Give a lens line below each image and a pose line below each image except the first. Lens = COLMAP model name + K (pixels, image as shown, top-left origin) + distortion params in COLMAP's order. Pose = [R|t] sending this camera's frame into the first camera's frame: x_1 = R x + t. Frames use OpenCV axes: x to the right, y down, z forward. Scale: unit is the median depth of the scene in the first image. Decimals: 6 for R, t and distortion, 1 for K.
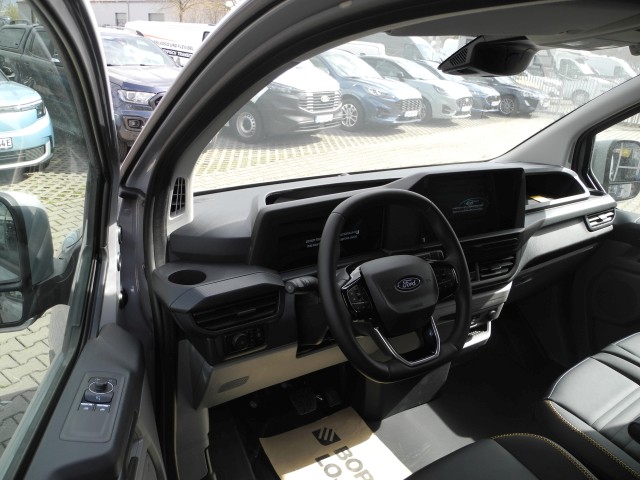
lens RADIAL K [[527.3, 0, 309.4], [0, 527.3, 240.2], [0, 0, 1]] dist [-0.152437, 0.128033]
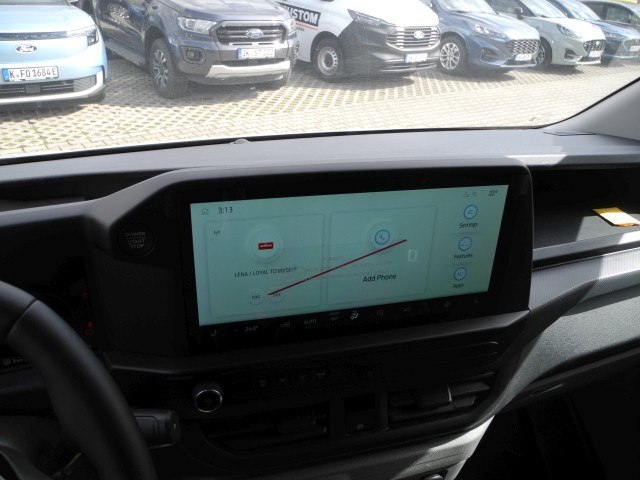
lens RADIAL K [[527.3, 0, 309.4], [0, 527.3, 240.2], [0, 0, 1]] dist [-0.152437, 0.128033]
pose [[0.976101, 0.098076, -0.193929, 0.051047], [-0.076114, 0.990135, 0.117642, -0.018187], [0.203554, -0.100070, 0.973936, 0.091450]]
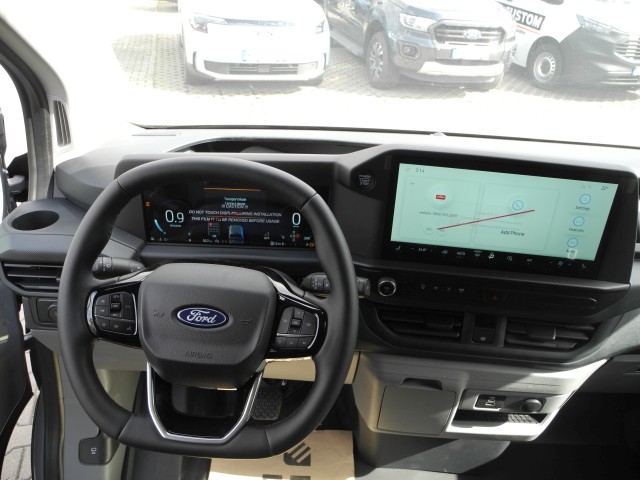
lens RADIAL K [[527.3, 0, 309.4], [0, 527.3, 240.2], [0, 0, 1]] dist [-0.152437, 0.128033]
pose [[0.819968, 0.266940, -0.506355, 0.063359], [-0.203140, 0.962728, 0.178575, -0.015233], [0.535151, -0.043564, 0.843633, 0.060256]]
